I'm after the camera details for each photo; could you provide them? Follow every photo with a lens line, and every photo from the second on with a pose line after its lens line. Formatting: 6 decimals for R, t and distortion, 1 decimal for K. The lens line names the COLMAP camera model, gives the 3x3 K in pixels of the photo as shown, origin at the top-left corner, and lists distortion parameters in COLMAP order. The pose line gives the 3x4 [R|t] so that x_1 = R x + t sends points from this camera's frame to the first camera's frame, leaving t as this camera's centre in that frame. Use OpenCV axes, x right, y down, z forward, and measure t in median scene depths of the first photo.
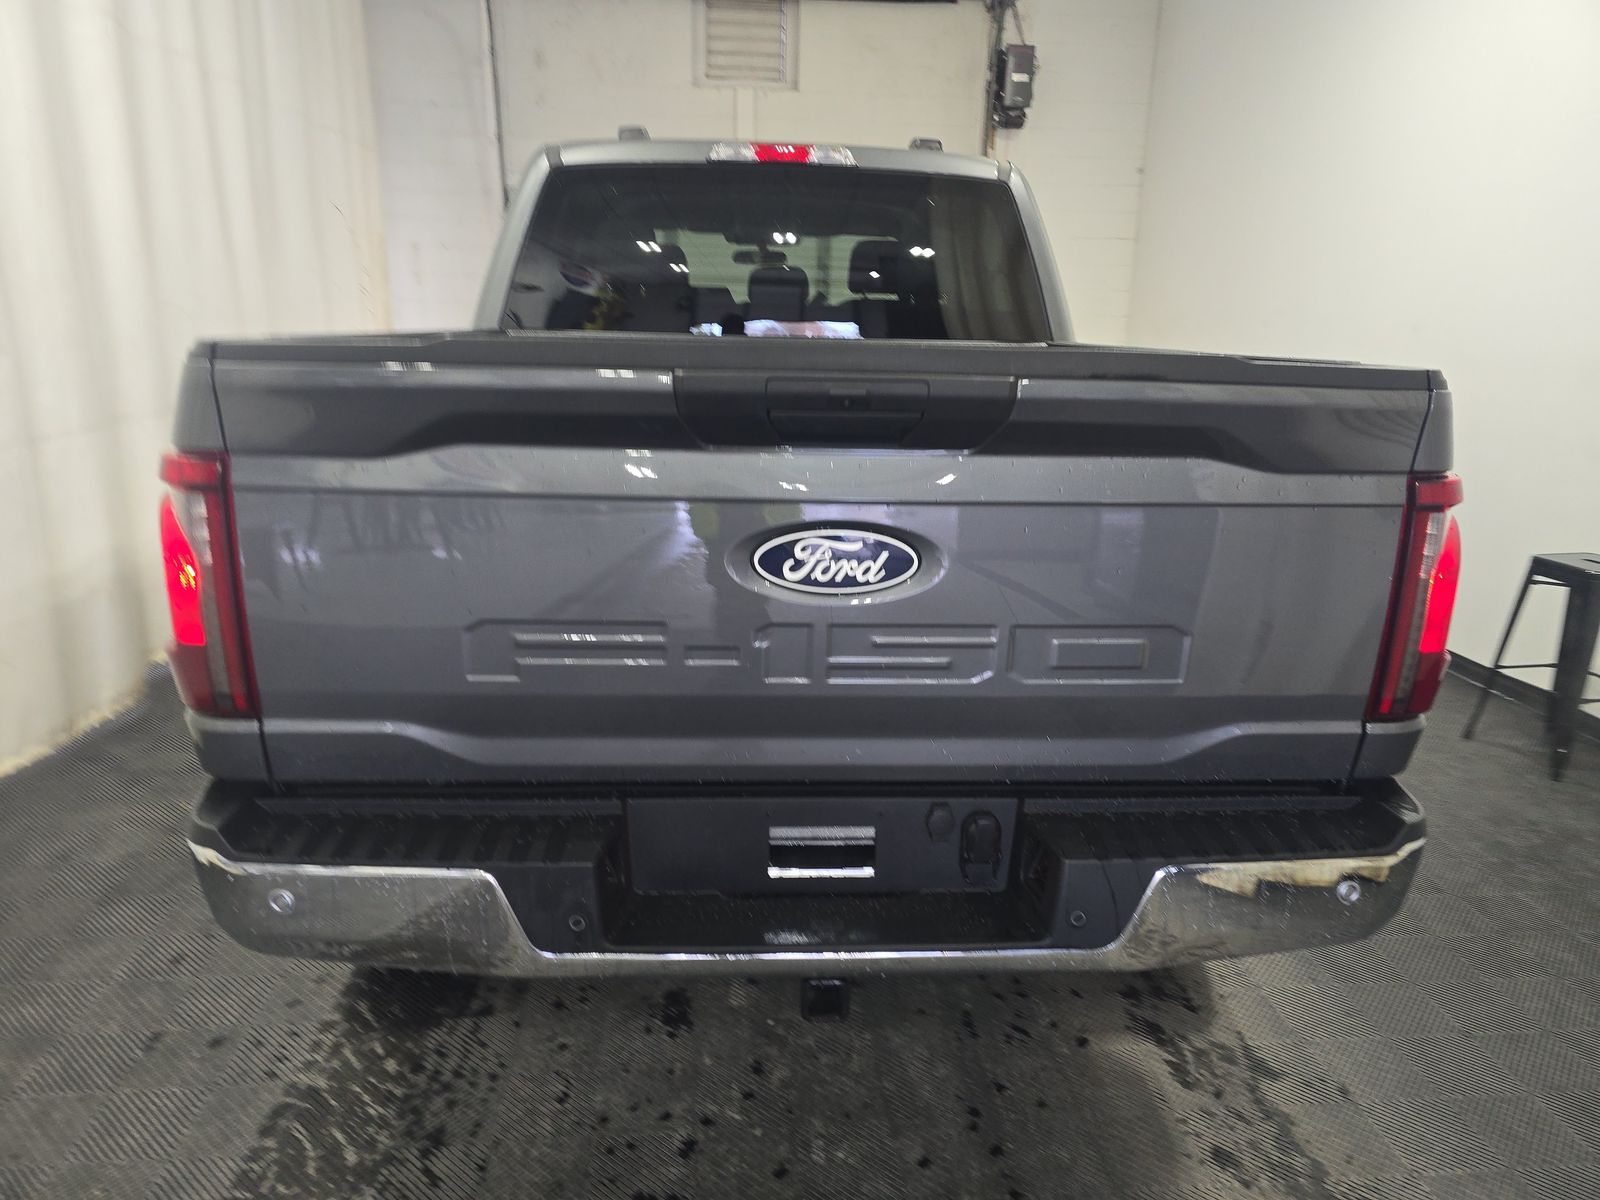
lens RADIAL K [[1151.4, 0, 807.7], [0, 1151.4, 602.2], [0, 0, 1]] dist [0.099729, -0.102973]
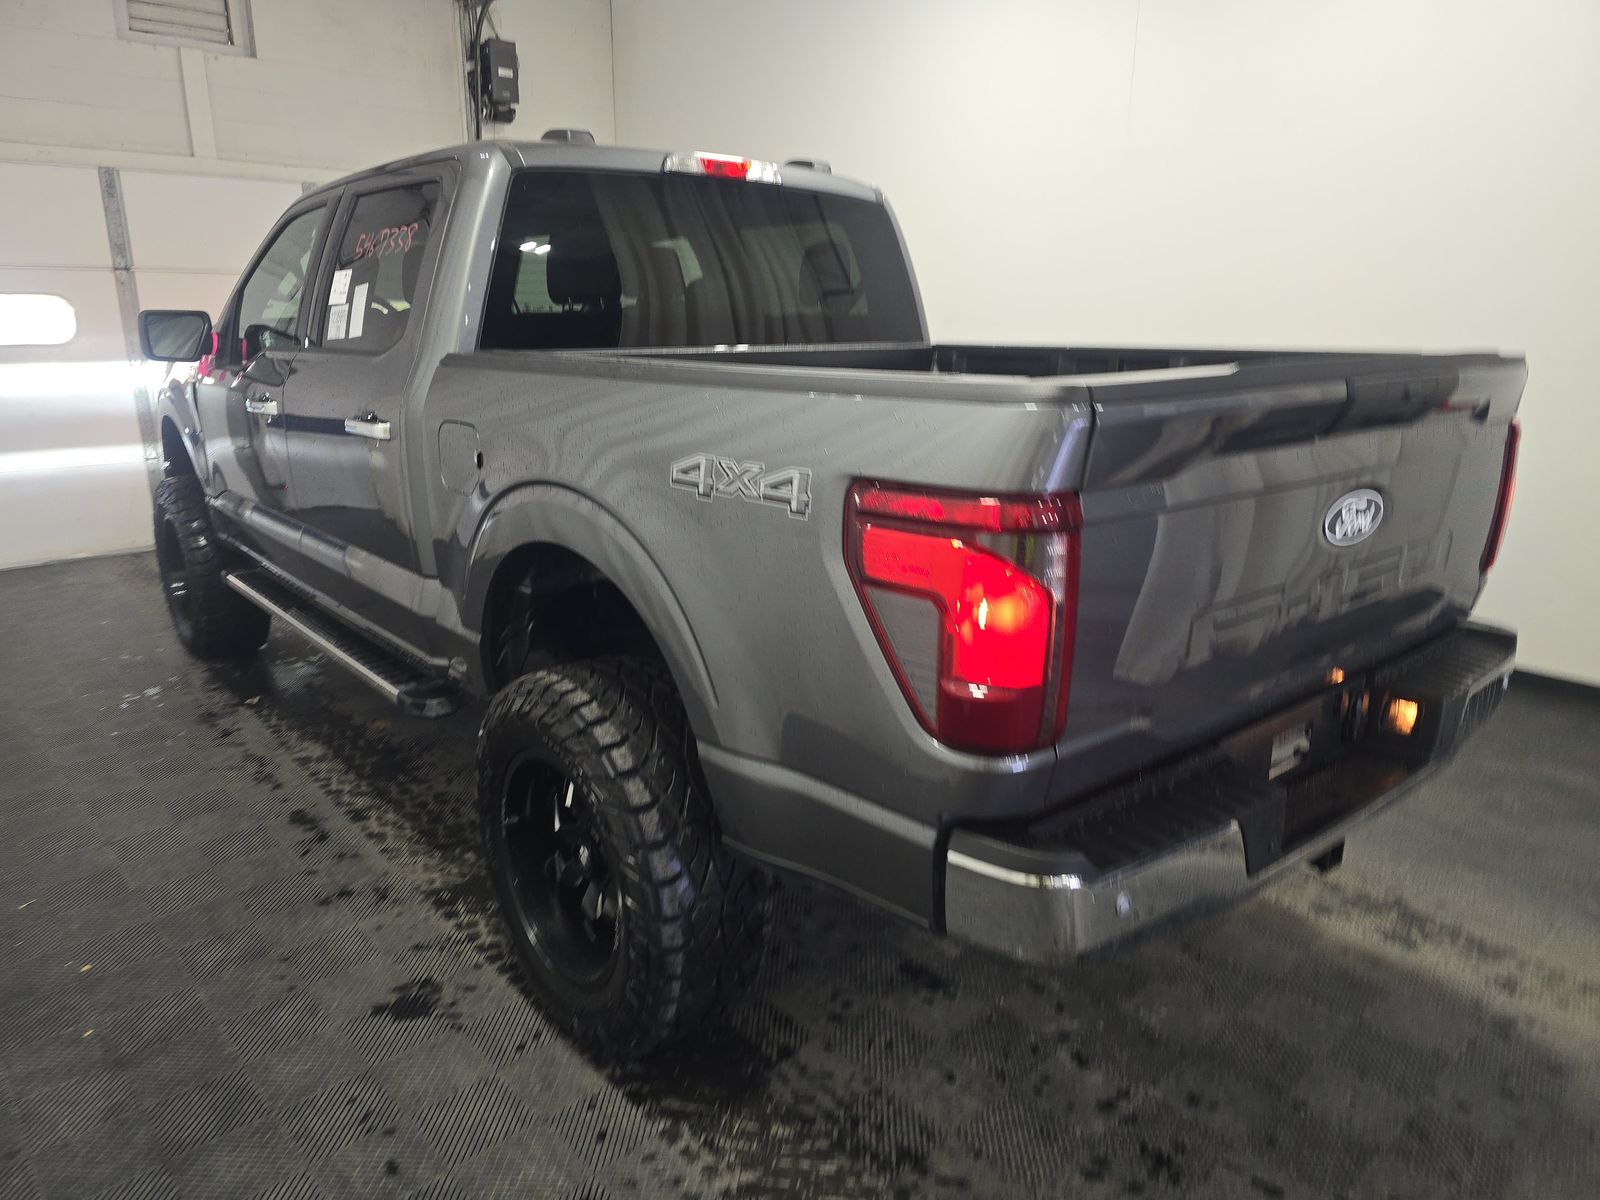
lens RADIAL K [[1151.4, 0, 807.7], [0, 1151.4, 602.2], [0, 0, 1]] dist [0.099729, -0.102973]
pose [[0.772850, -0.177414, 0.609284, -0.307753], [0.169648, 0.982942, 0.071027, -0.033412], [-0.611492, 0.048471, 0.789764, 0.078857]]
